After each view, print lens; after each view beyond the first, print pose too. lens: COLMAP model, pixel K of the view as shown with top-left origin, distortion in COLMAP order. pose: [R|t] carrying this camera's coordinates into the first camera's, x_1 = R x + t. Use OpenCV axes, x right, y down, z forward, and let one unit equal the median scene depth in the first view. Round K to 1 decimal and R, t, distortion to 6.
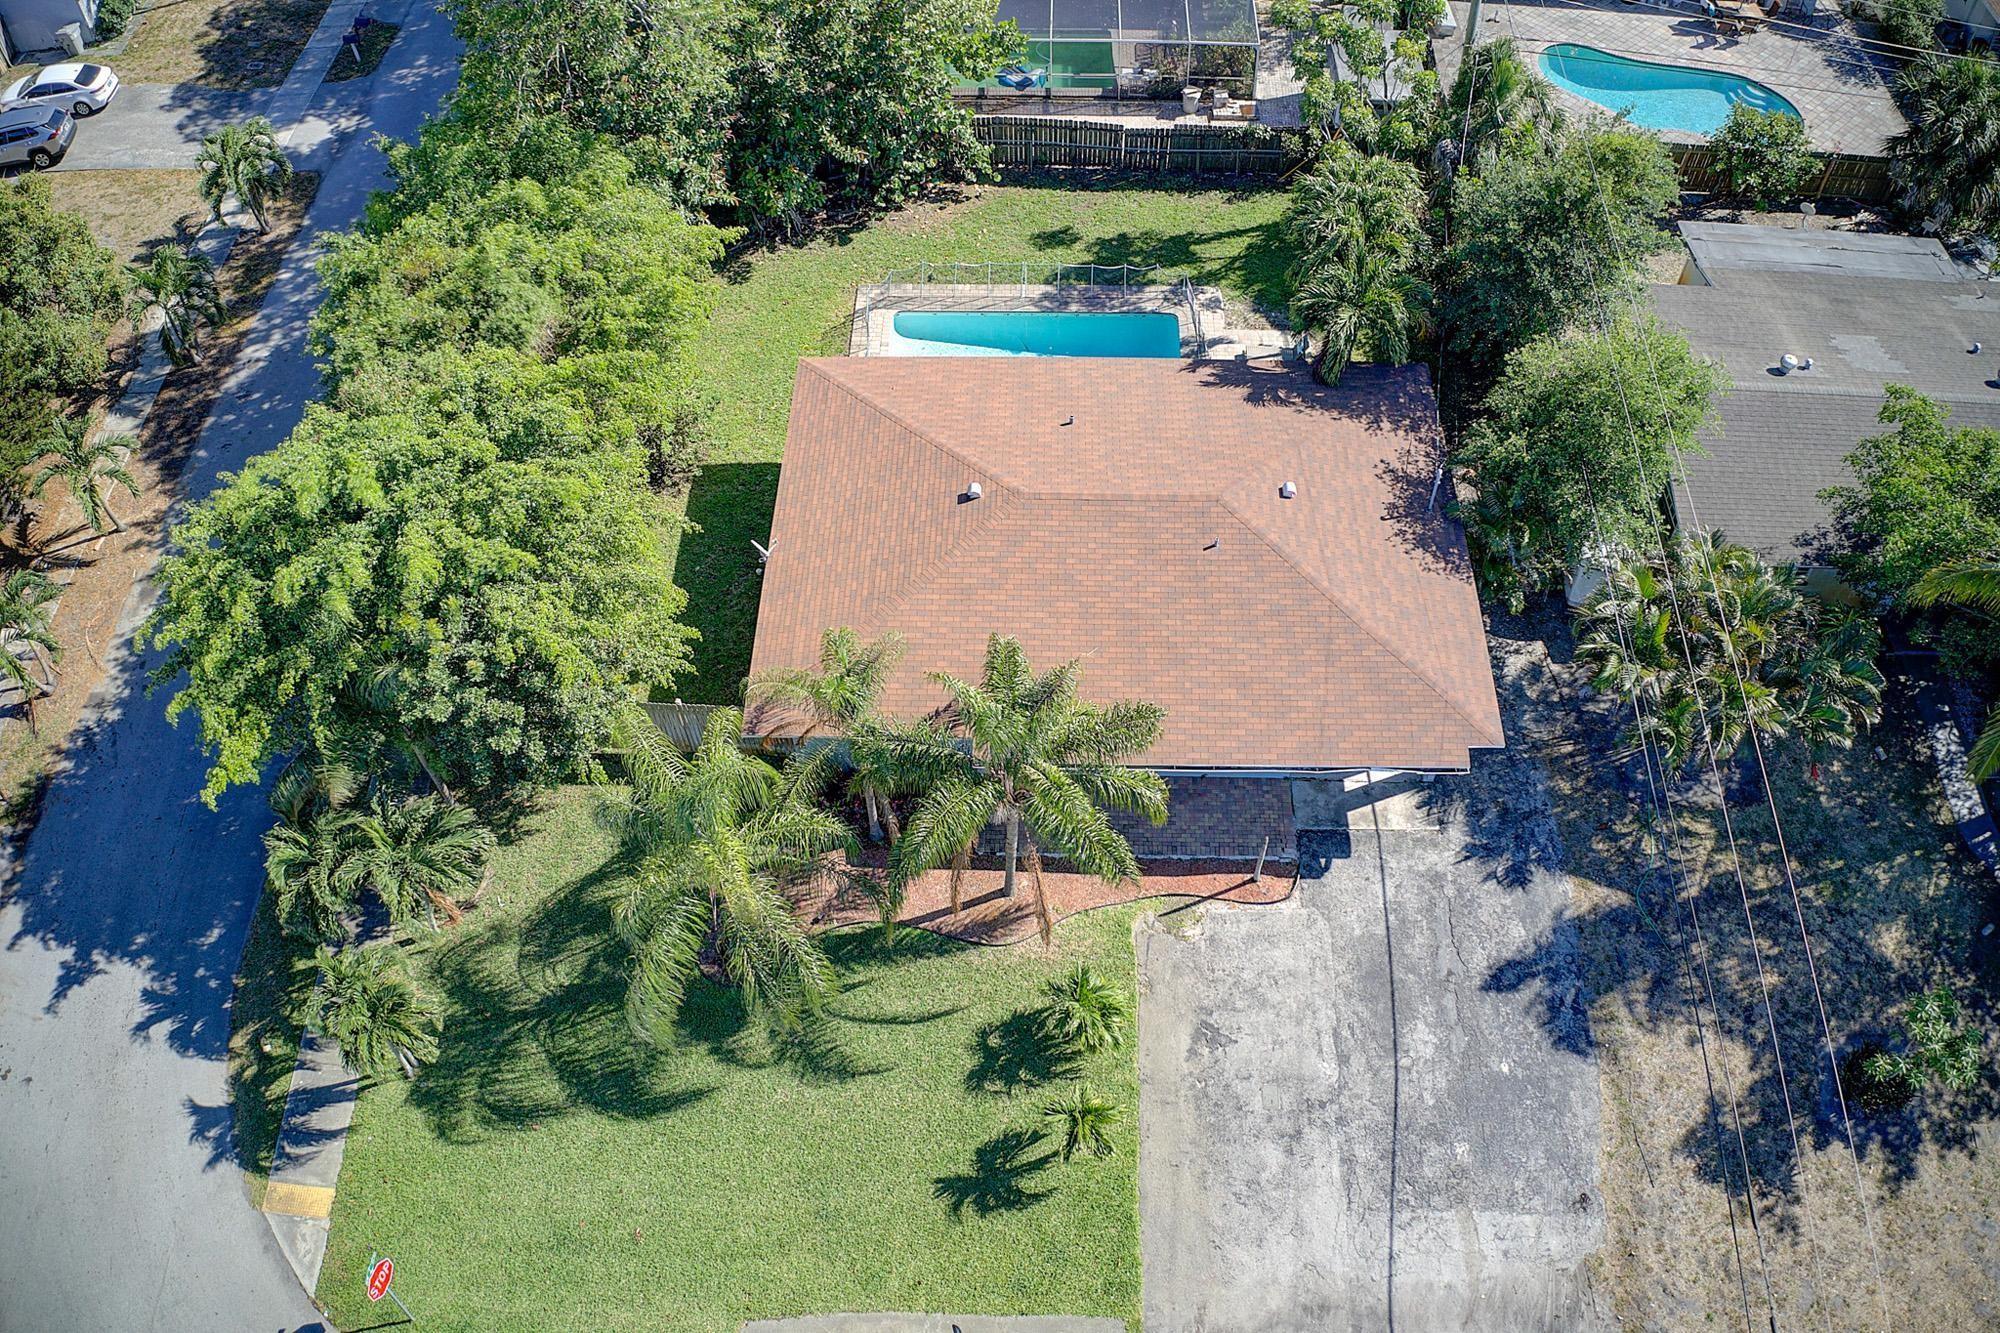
lens RADIAL K [[1609.7, 0, 997.3], [0, 1609.7, 662.4], [0, 0, 1]] dist [-0.127635, -0.017975]
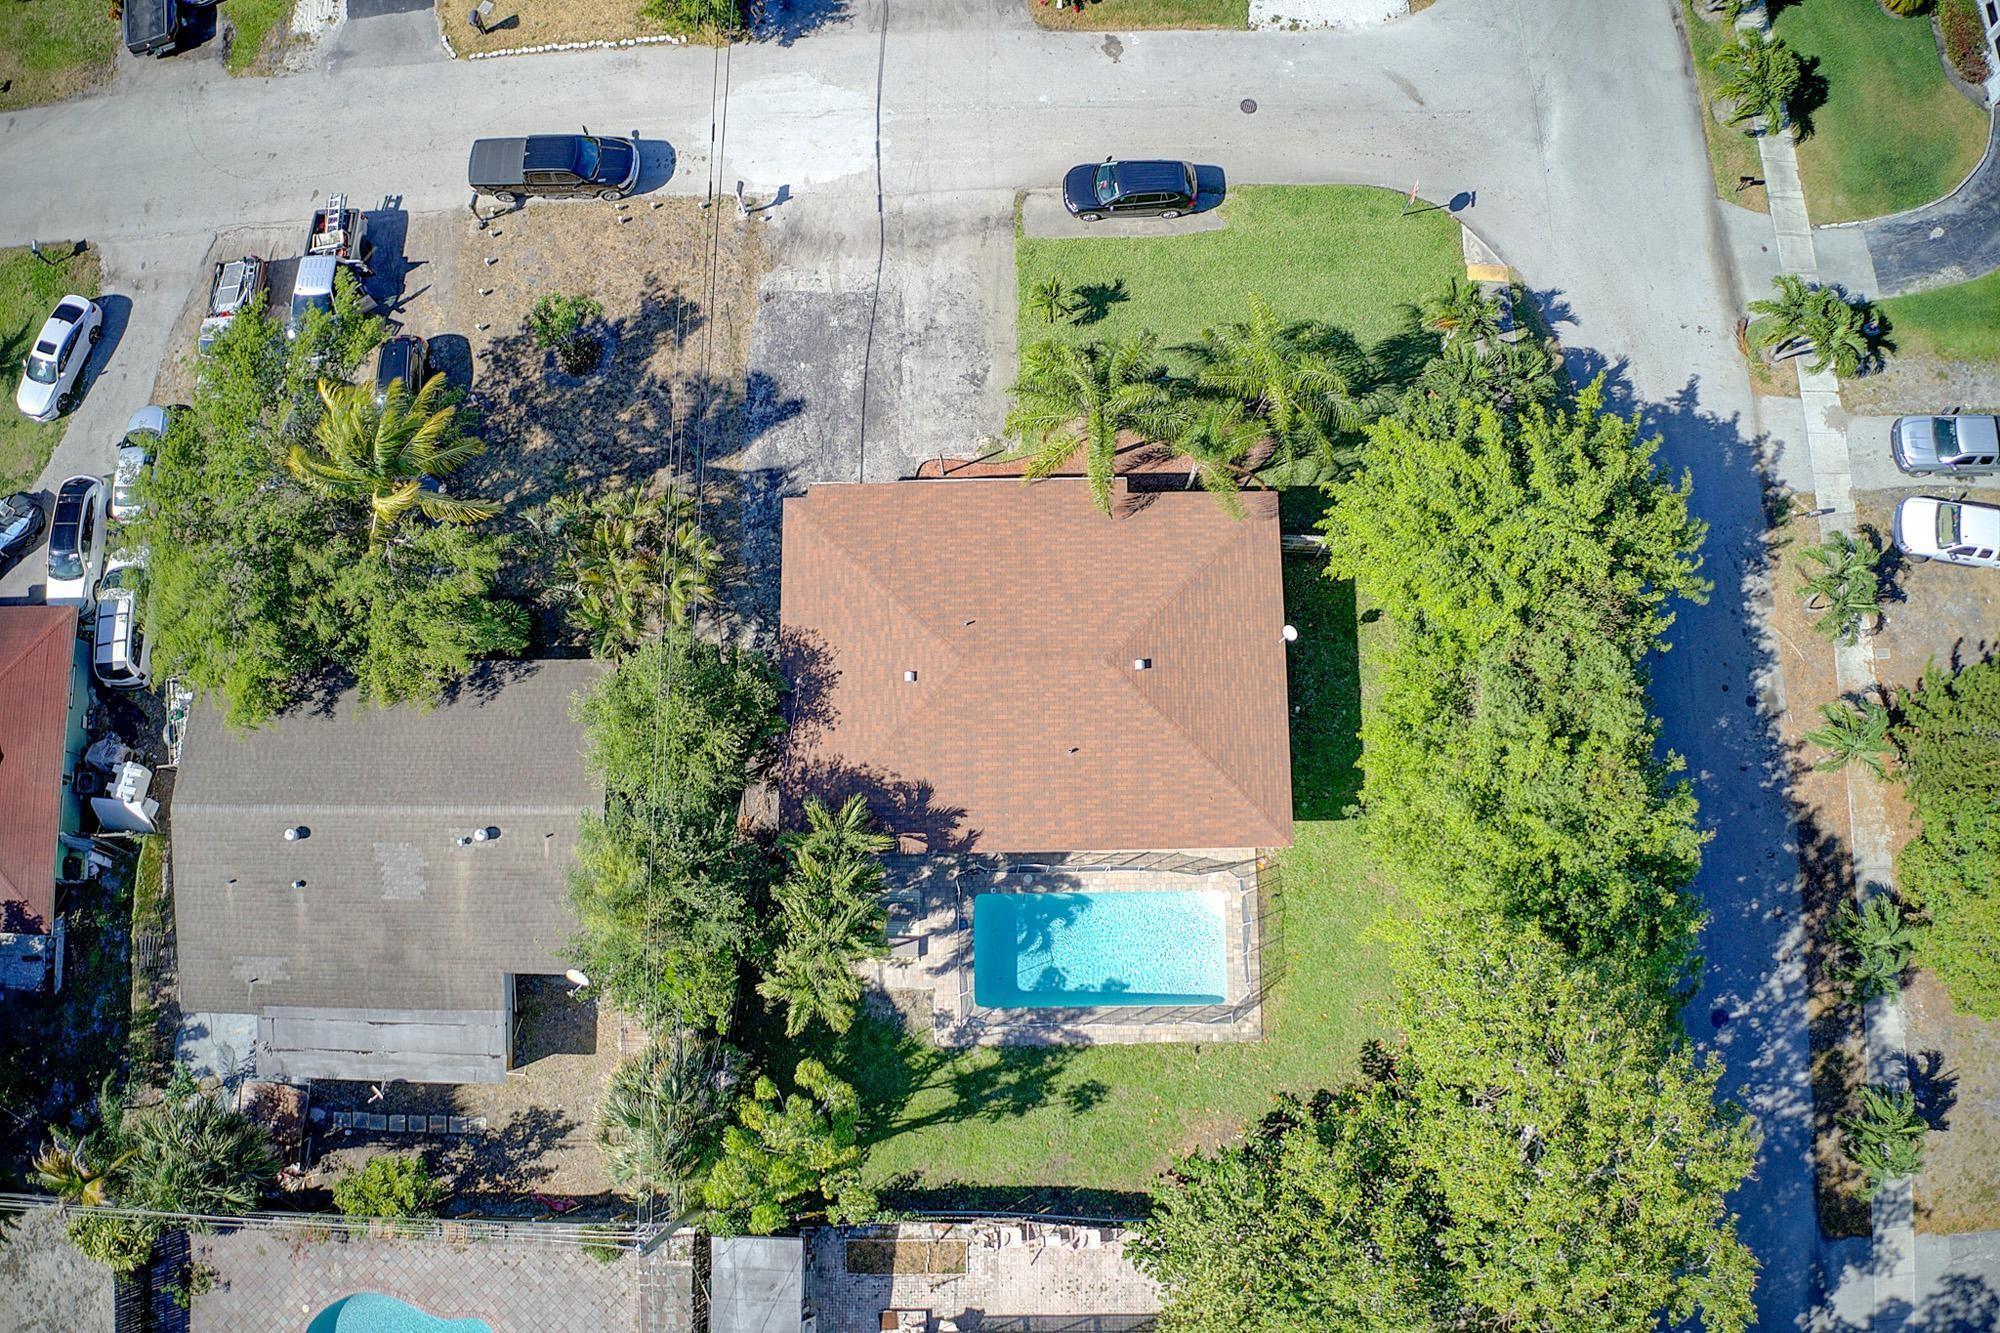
lens RADIAL K [[1609.7, 0, 996.1], [0, 1609.7, 665.3], [0, 0, 1]] dist [-0.127635, -0.017975]
pose [[-0.998816, 0.040170, 0.027440, 0.069002], [-0.006816, -0.674045, 0.738659, -1.092433], [0.048168, 0.737598, 0.673520, 0.073366]]
